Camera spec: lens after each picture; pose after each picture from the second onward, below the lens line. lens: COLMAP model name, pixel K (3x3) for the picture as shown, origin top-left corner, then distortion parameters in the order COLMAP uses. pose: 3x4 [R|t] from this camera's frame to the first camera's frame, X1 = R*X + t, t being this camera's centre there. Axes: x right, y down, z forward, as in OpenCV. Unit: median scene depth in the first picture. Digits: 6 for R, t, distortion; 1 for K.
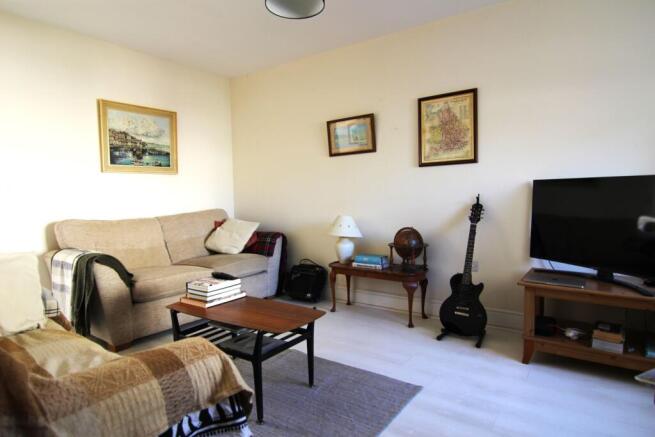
lens RADIAL K [[388.3, 0, 327.4], [0, 388.3, 215.1], [0, 0, 1]] dist [-0.004471, -0.000957]
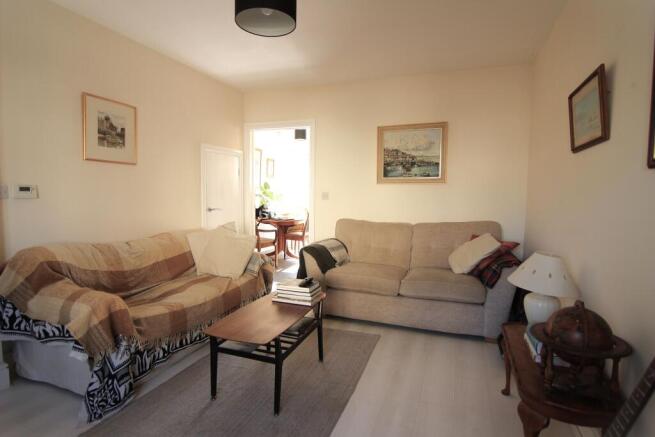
lens RADIAL K [[349.3, 0, 327.1], [0, 349.3, 221.2], [0, 0, 1]] dist [0.003925, 0.000166]
pose [[0.257824, 0.095096, -0.961501, 0.455225], [-0.059568, 0.994816, 0.082418, -0.068381], [0.964354, 0.036025, 0.262152, 0.504237]]
